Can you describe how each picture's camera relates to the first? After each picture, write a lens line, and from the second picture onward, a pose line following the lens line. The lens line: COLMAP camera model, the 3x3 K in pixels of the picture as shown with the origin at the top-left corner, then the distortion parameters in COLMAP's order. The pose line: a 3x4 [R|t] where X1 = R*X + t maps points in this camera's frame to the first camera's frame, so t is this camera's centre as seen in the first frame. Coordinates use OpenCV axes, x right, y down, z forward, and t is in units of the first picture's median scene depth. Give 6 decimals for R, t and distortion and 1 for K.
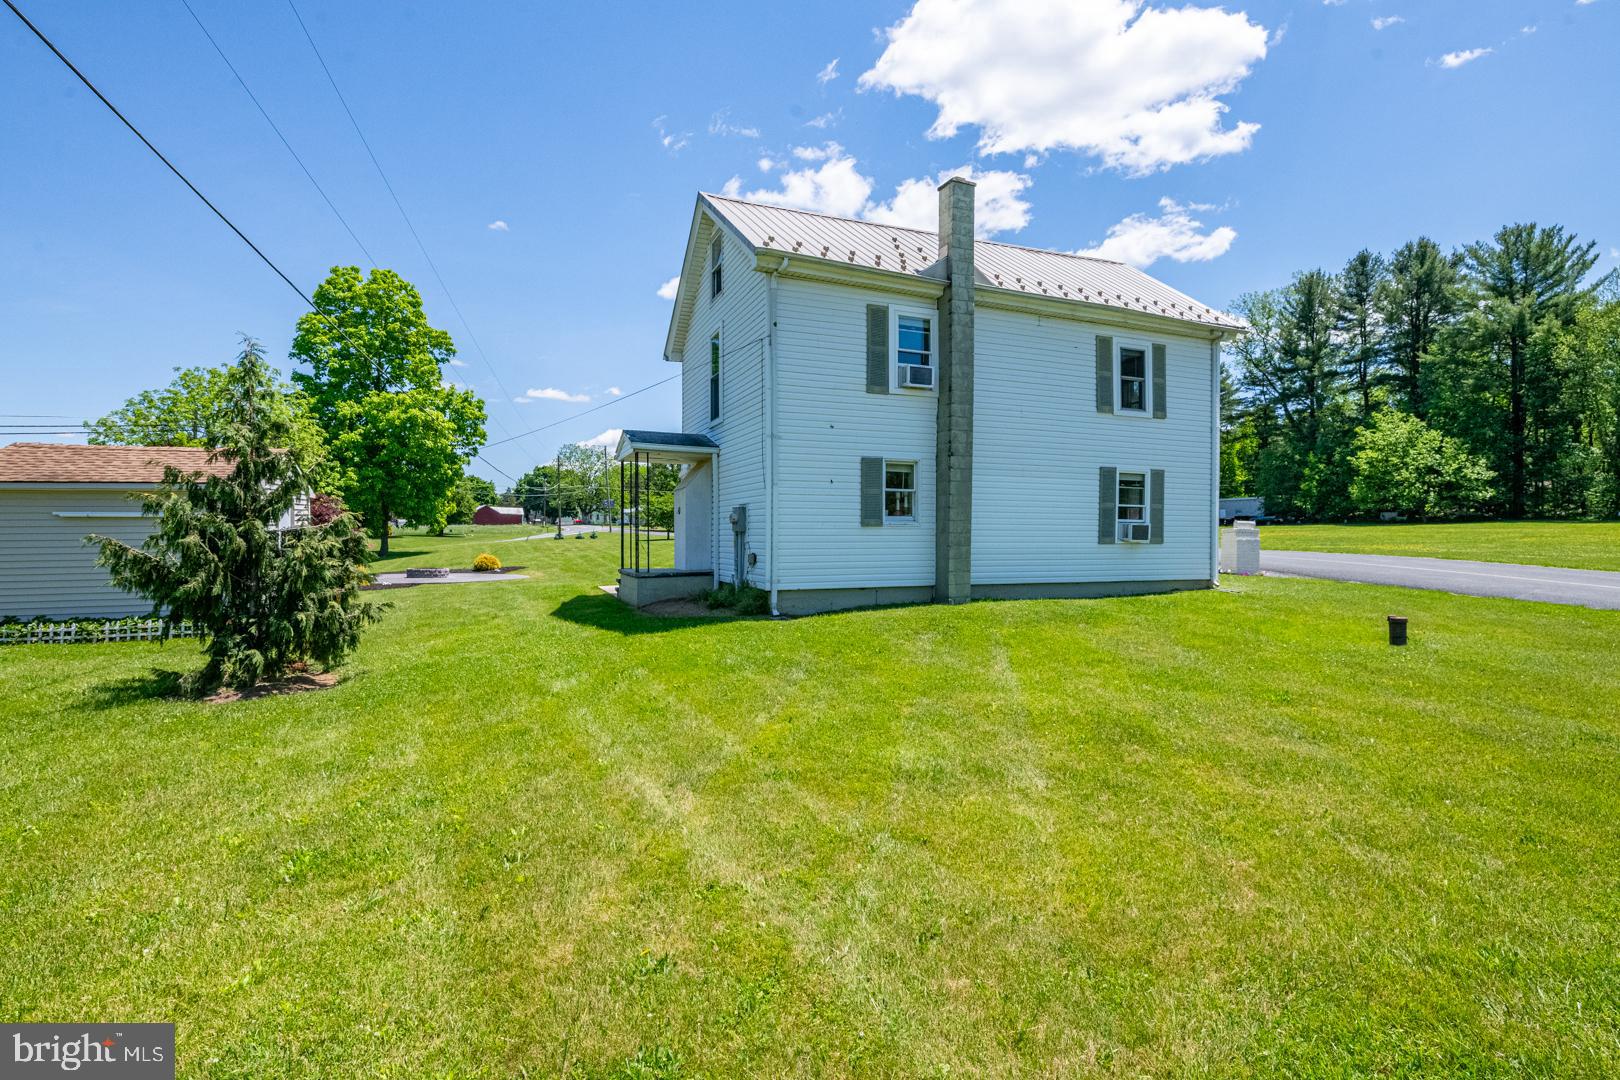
lens RADIAL K [[795.2, 0, 810.0], [0, 795.2, 540.0], [0, 0, 1]] dist [-0.017876, -0.000632]
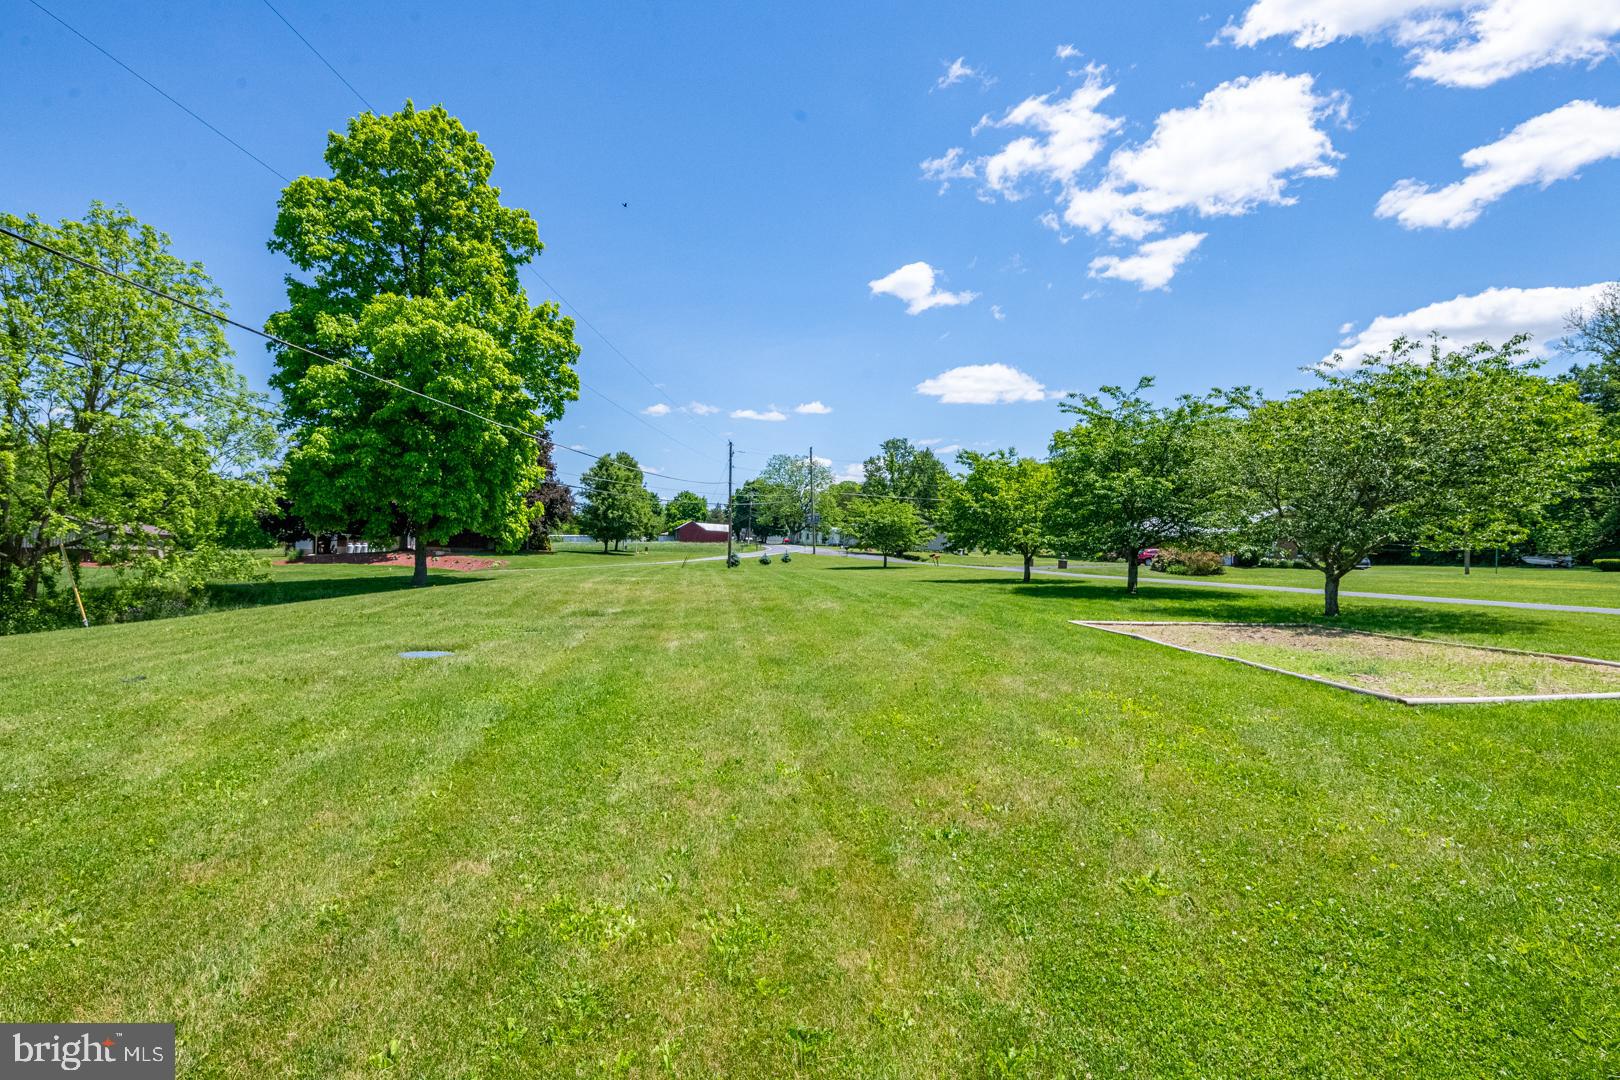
lens RADIAL K [[772.0, 0, 796.8], [0, 772.0, 535.7], [0, 0, 1]] dist [0.000783, -0.009324]
pose [[0.958237, 0.023877, -0.284978, -0.093419], [-0.033945, 0.998960, -0.030443, -0.008685], [0.283955, 0.038845, 0.958051, 0.514217]]
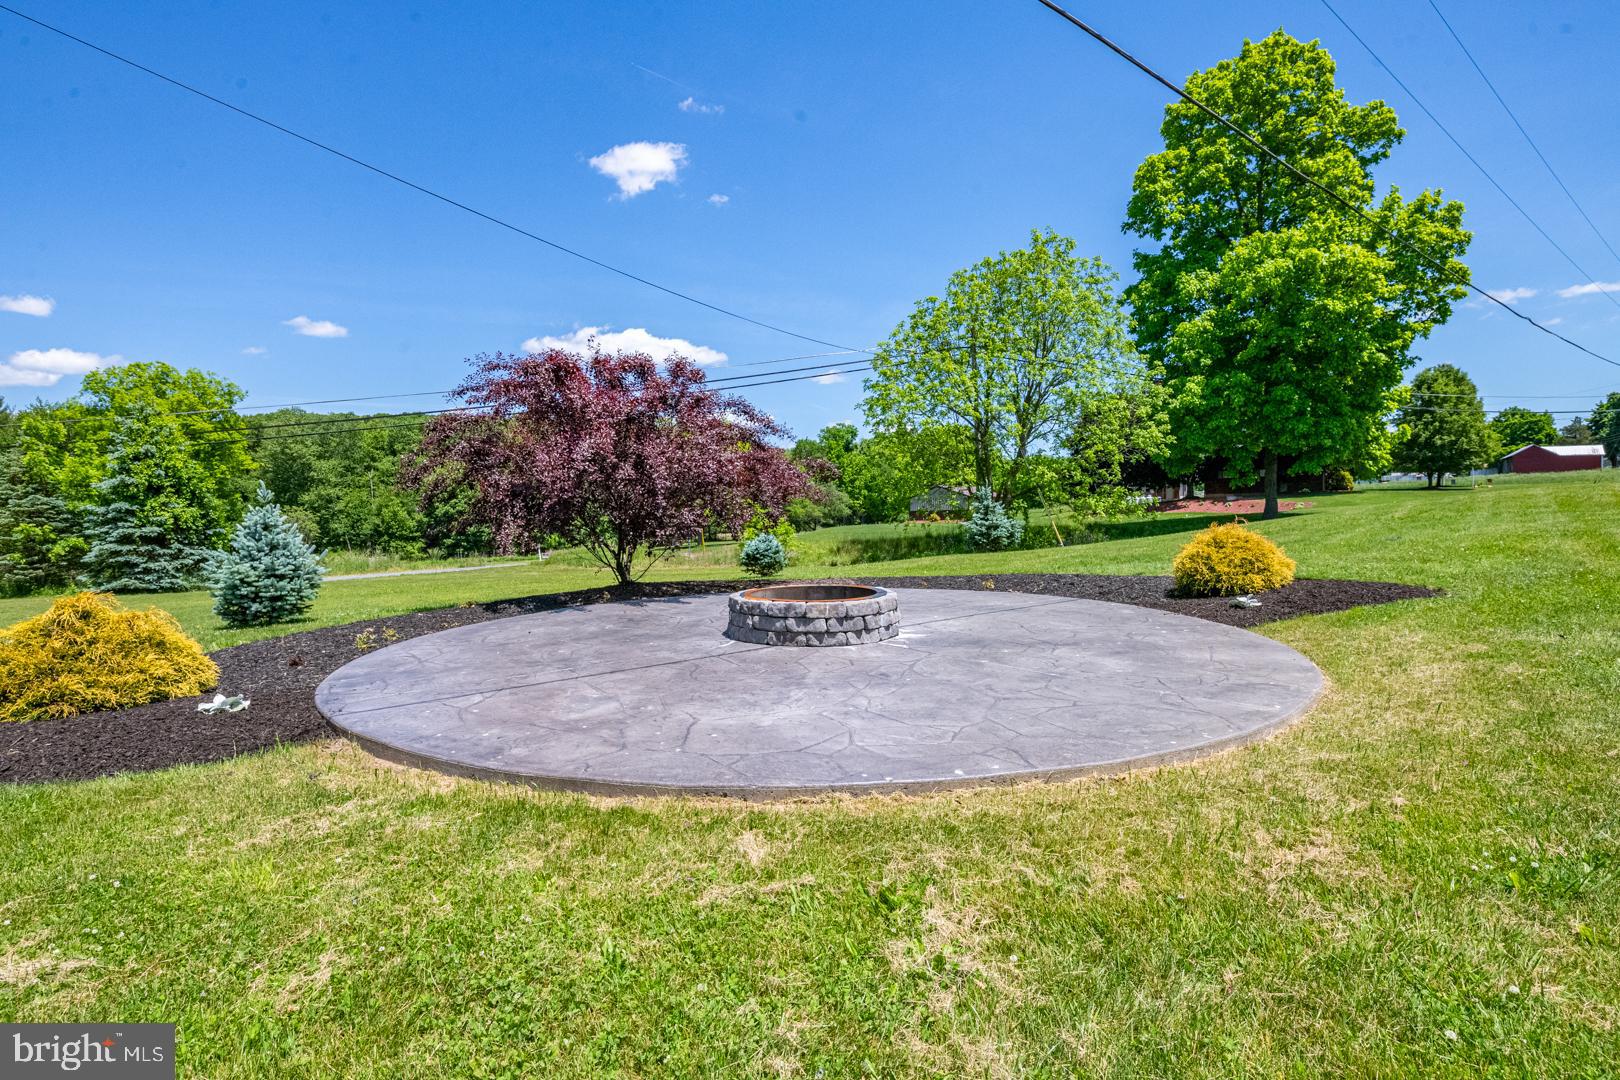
lens RADIAL K [[772.0, 0, 796.8], [0, 772.0, 535.7], [0, 0, 1]] dist [0.000783, -0.009324]
pose [[0.394093, 0.019999, -0.918853, -0.133464], [0.020972, 0.999307, 0.030745, 0.006622], [0.918831, -0.031387, 0.393401, 0.425477]]
